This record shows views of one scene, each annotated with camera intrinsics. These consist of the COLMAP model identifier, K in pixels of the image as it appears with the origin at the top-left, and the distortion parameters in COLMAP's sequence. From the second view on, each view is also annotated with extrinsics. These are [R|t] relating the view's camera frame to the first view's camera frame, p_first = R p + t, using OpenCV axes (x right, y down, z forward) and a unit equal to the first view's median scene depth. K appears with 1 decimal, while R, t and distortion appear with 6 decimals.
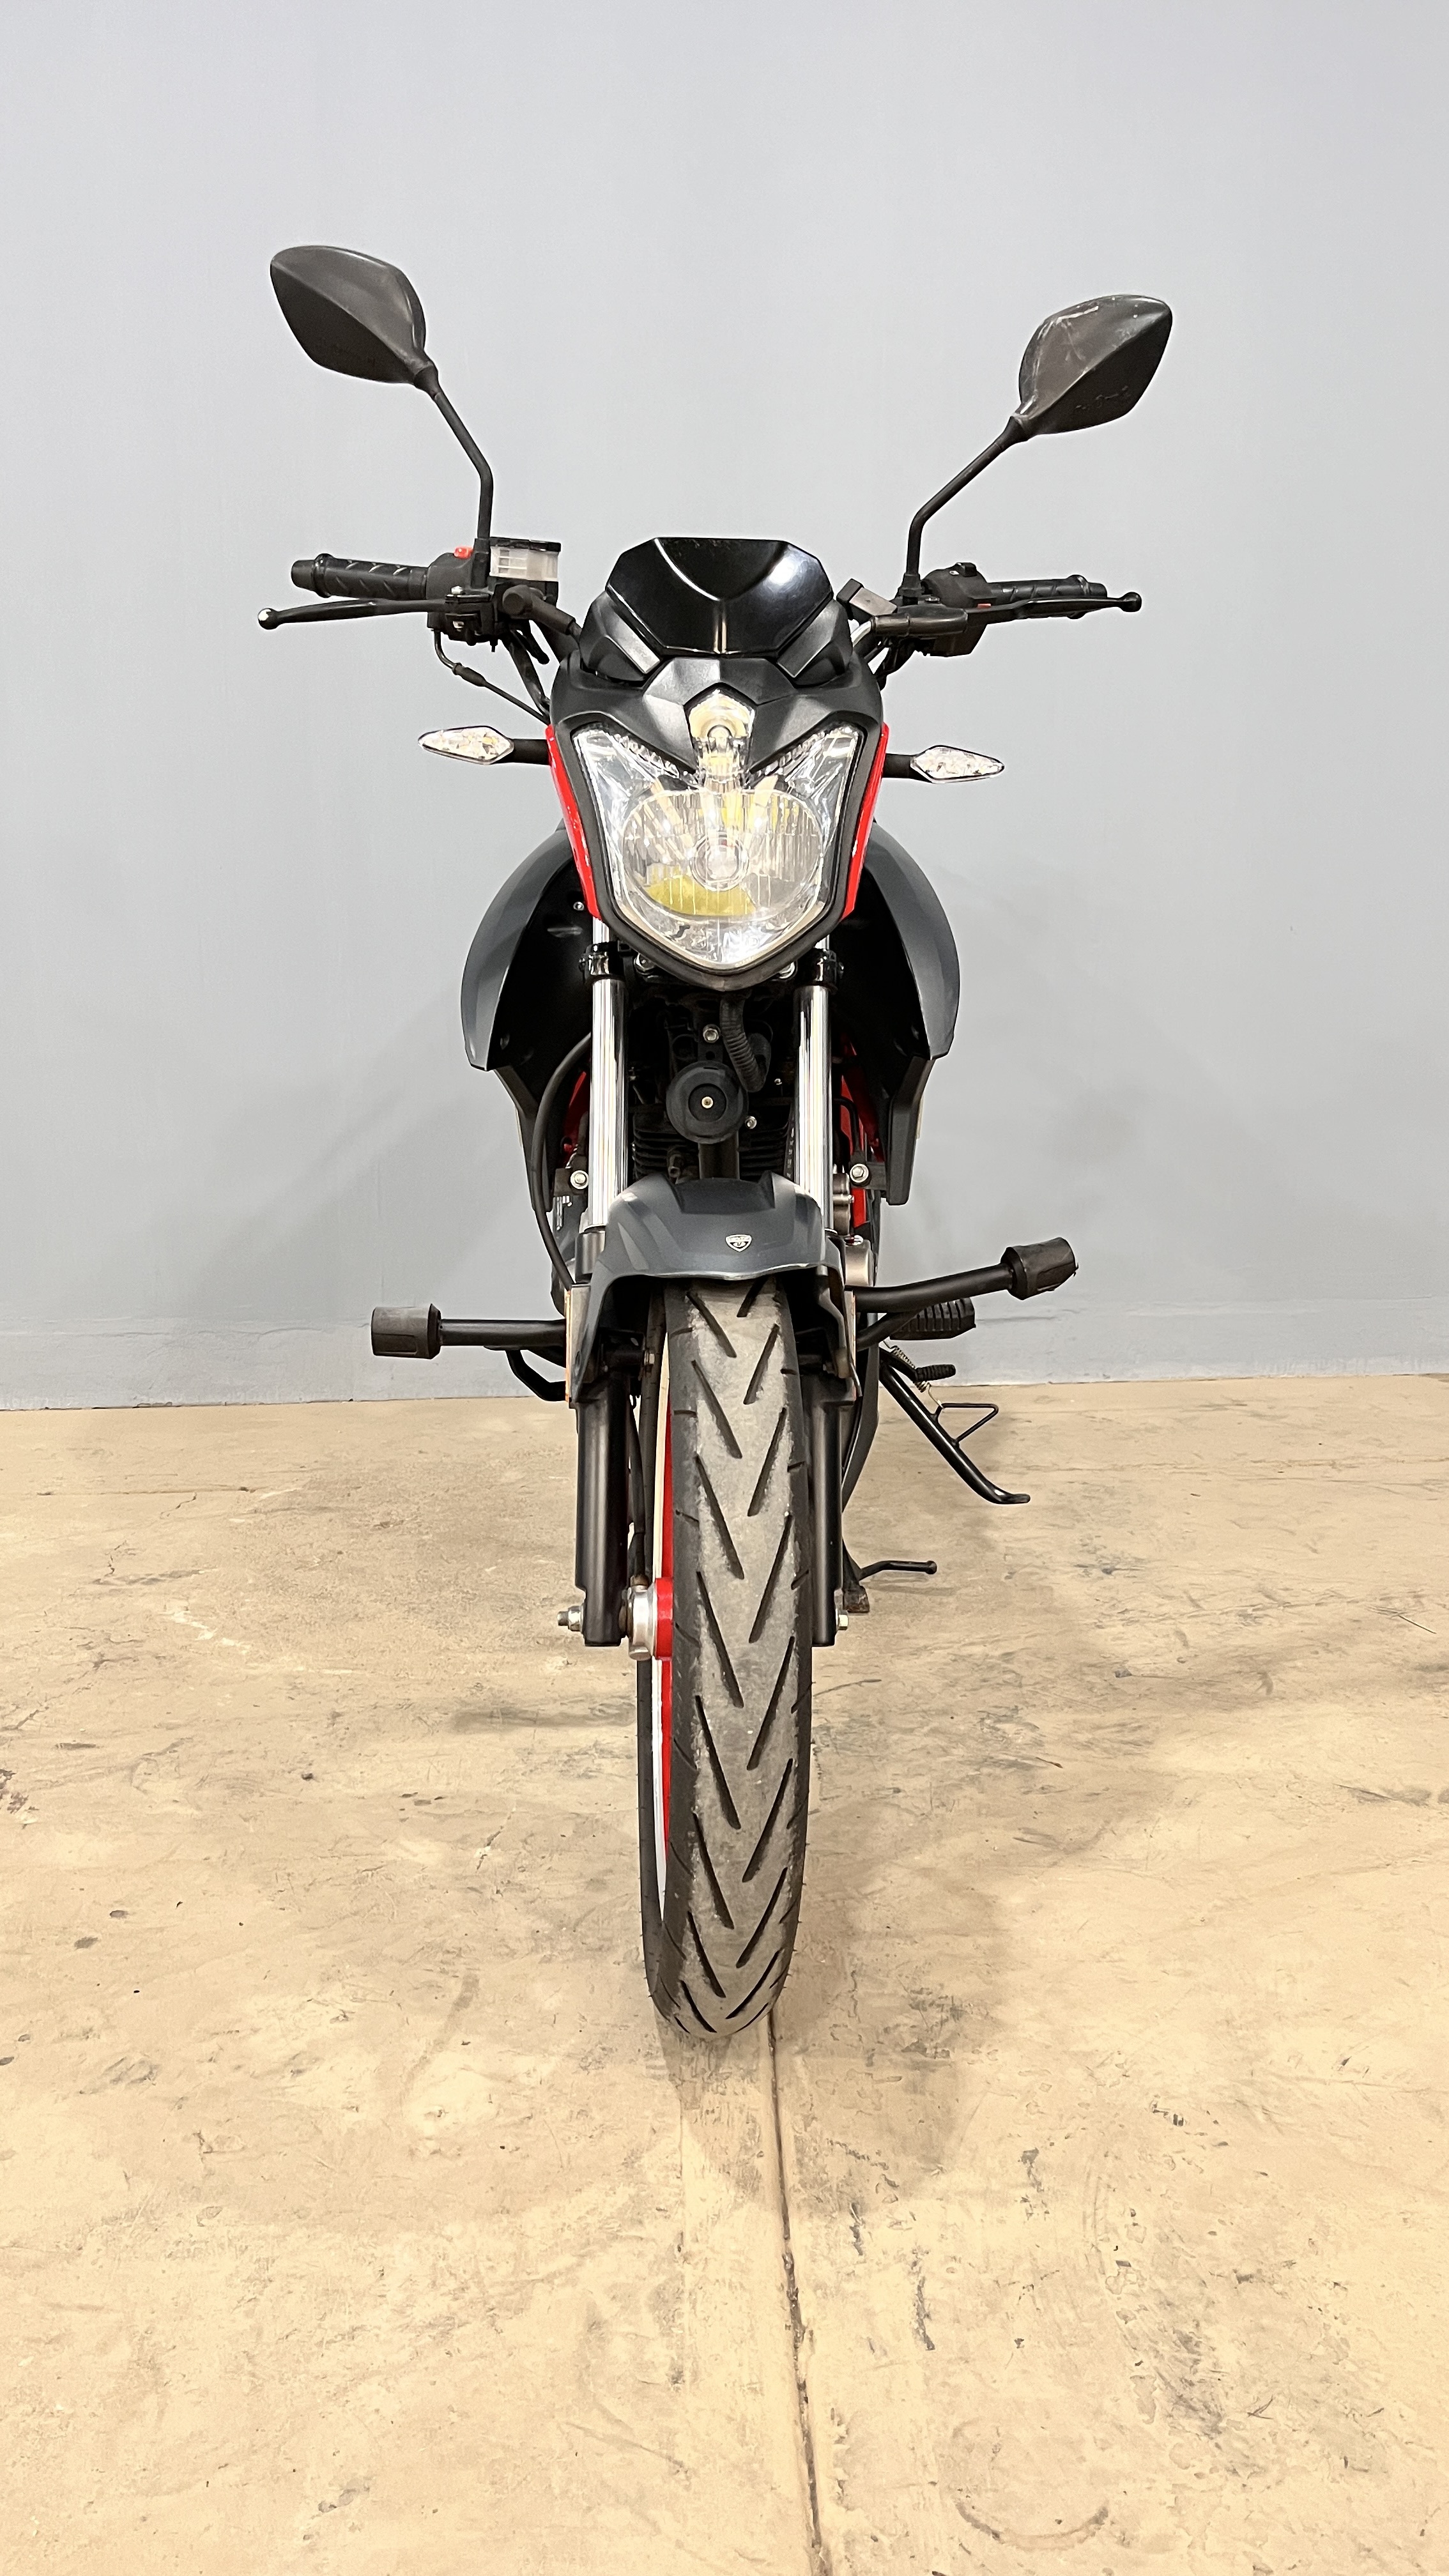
lens RADIAL K [[1874.2, 0, 731.2], [0, 1874.2, 1303.4], [0, 0, 1]] dist [-0.004152, -0.010933]
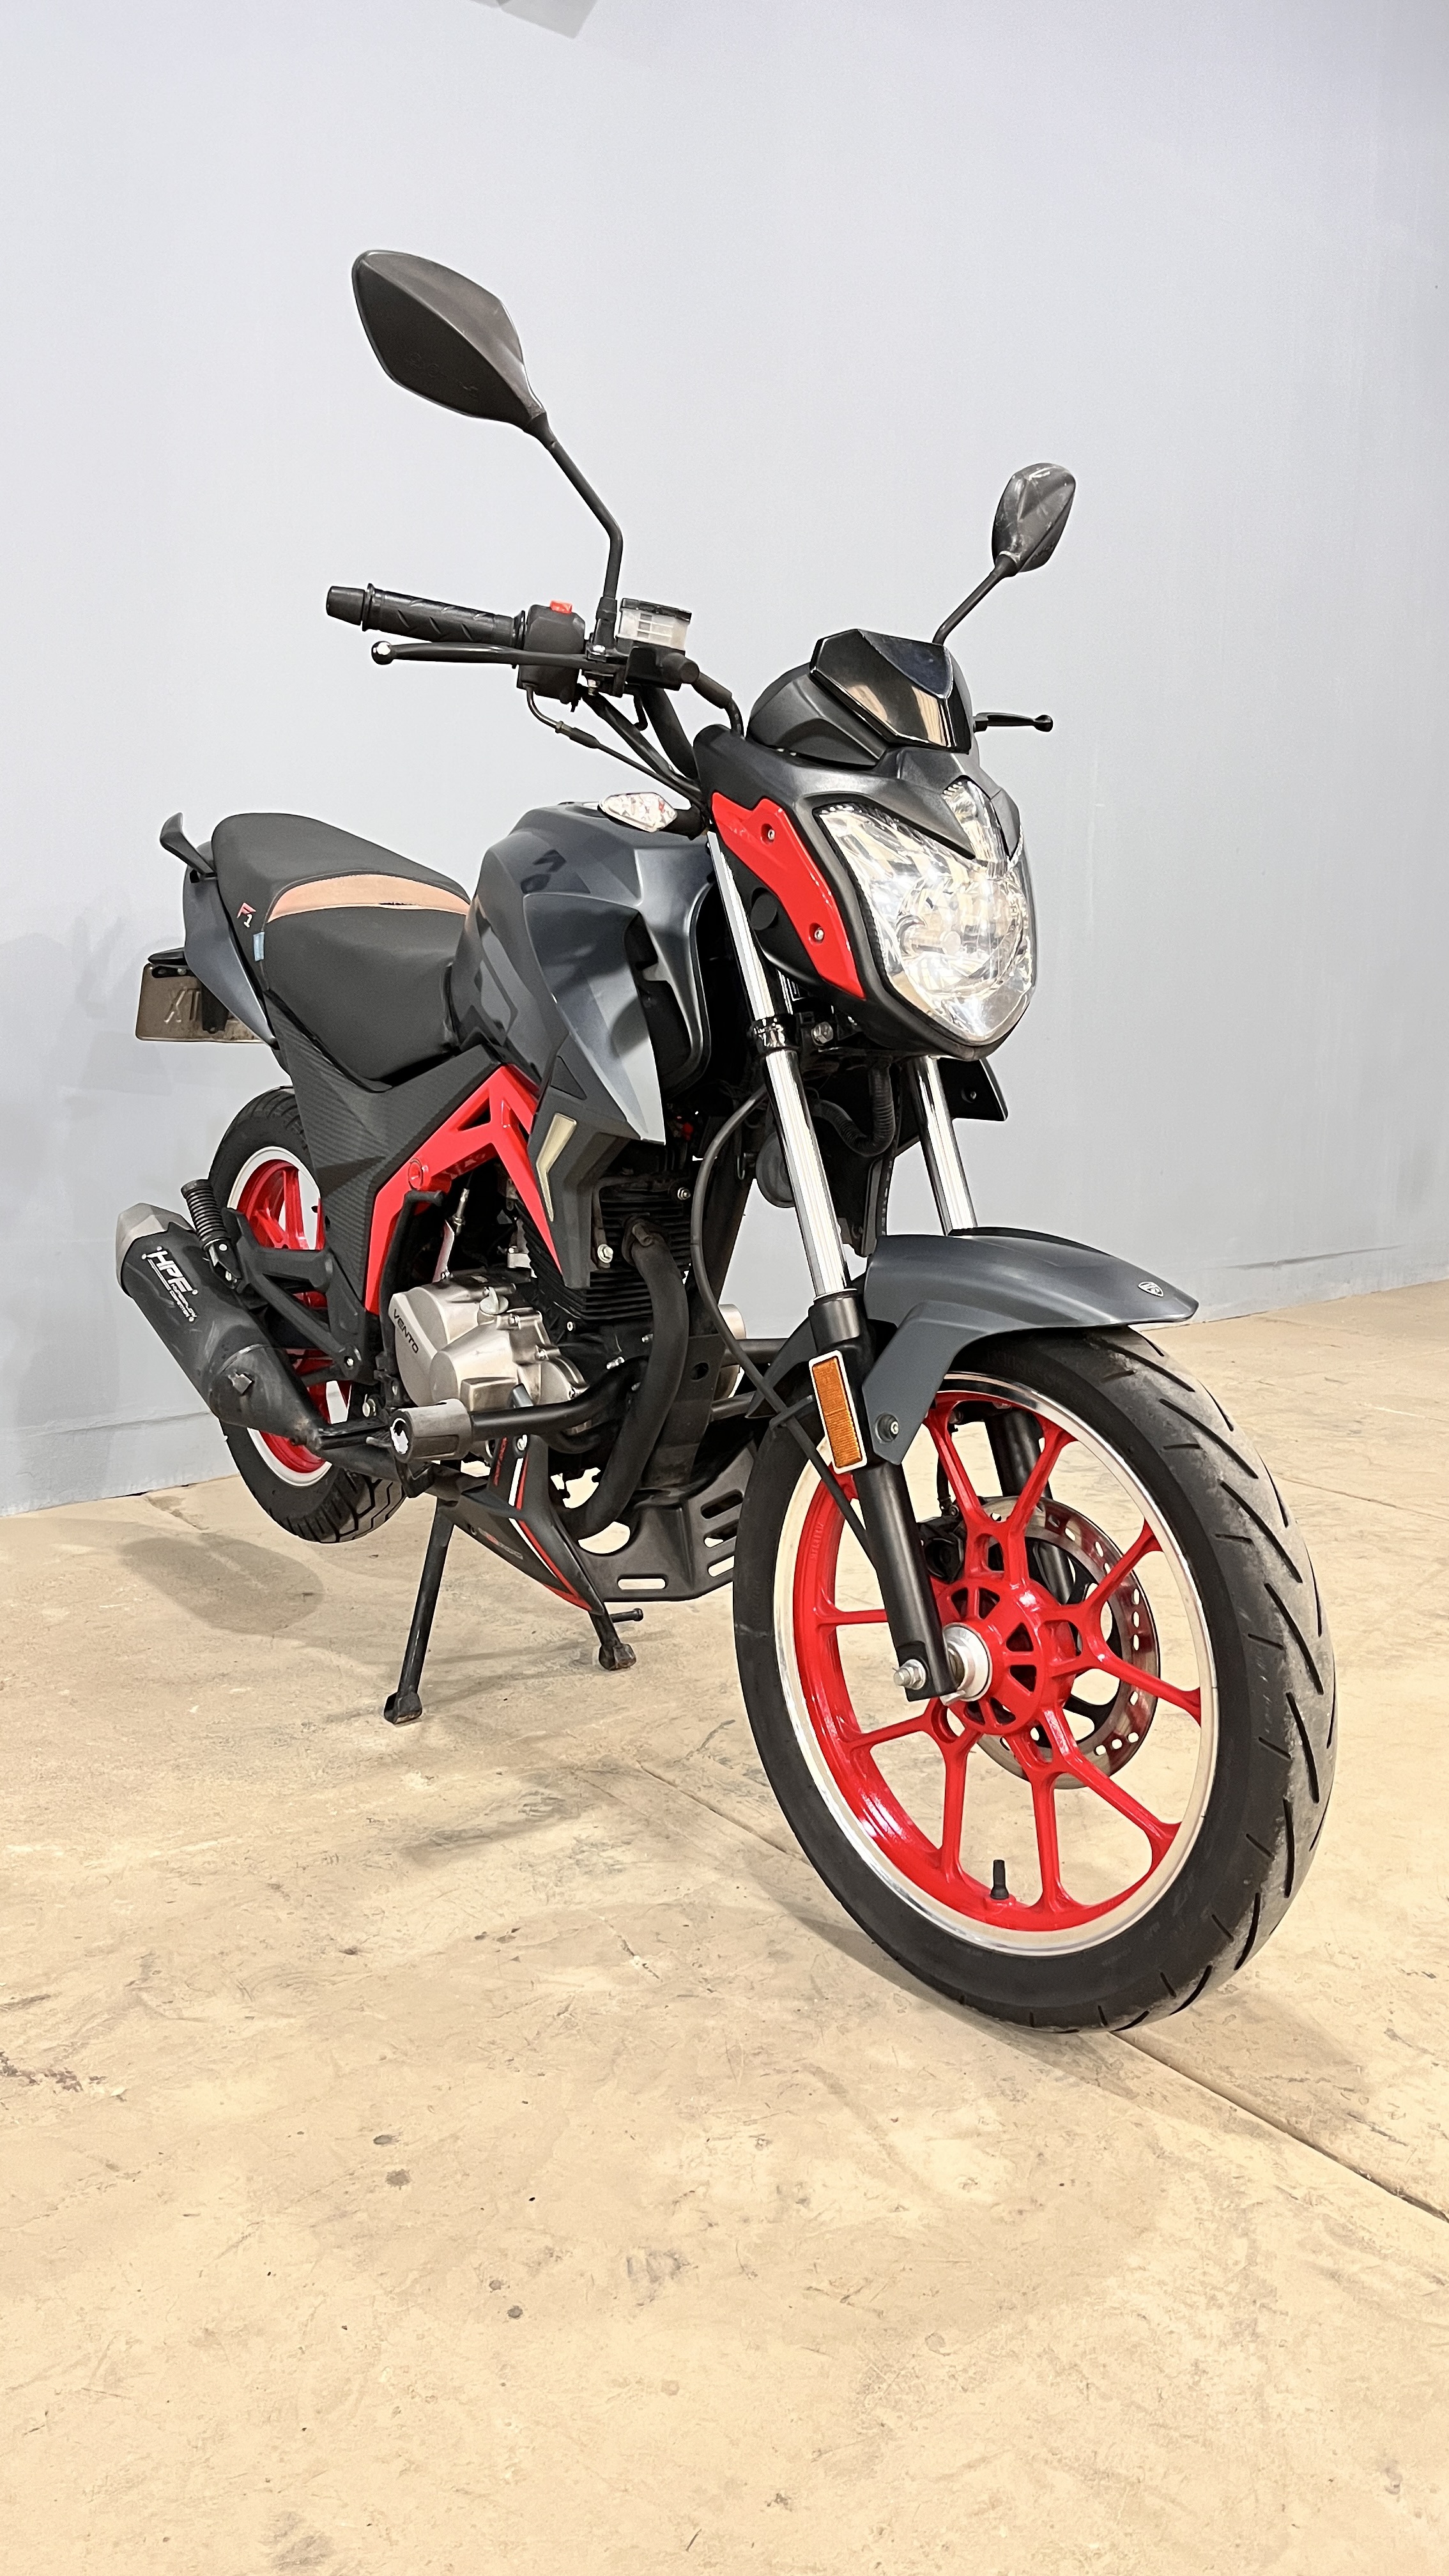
lens RADIAL K [[1894.0, 0, 719.2], [0, 1894.0, 1281.5], [0, 0, 1]] dist [-0.002519, -0.022383]
pose [[0.817608, -0.074521, 0.570933, -0.693012], [0.096287, 0.995322, -0.007974, -0.044195], [-0.567667, 0.061493, 0.820958, 0.187535]]
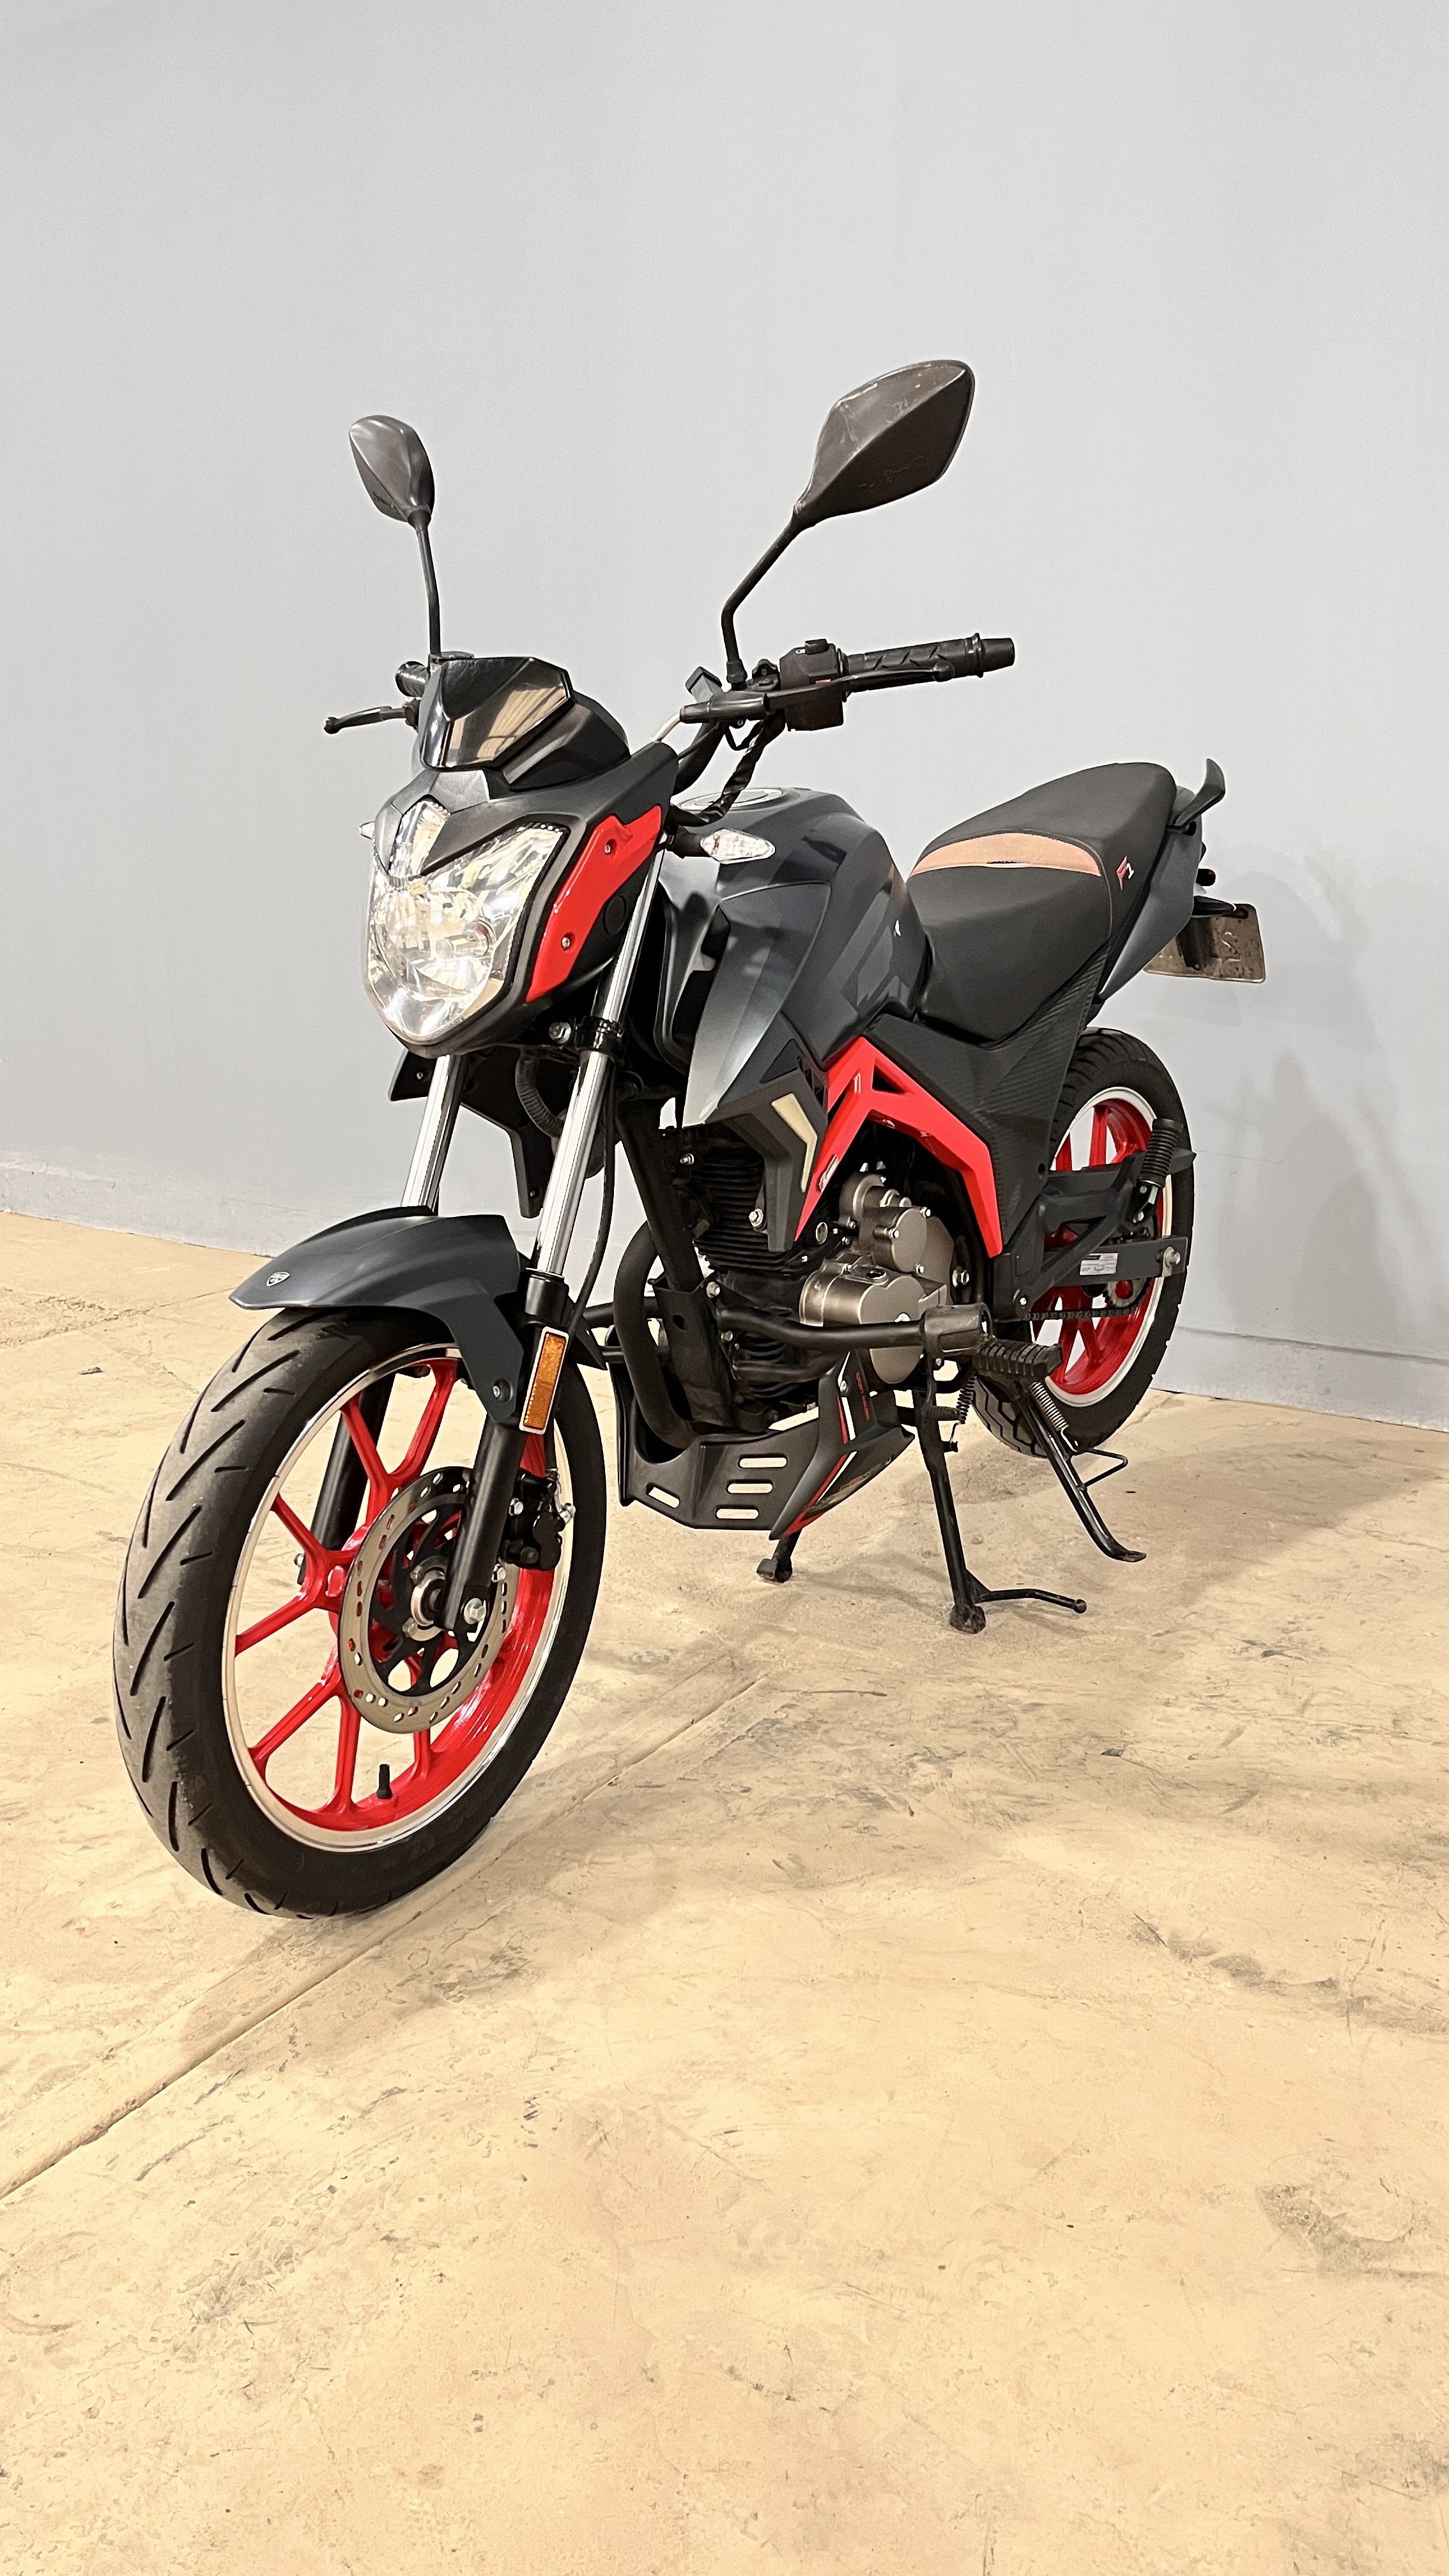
lens RADIAL K [[1890.7, 0, 721.6], [0, 1890.7, 1299.8], [0, 0, 1]] dist [0.033536, -0.001430]
pose [[0.820234, 0.124779, -0.558252, 0.748500], [-0.101096, 0.992178, 0.073231, -0.112569], [0.563023, -0.003629, 0.826433, 0.113062]]
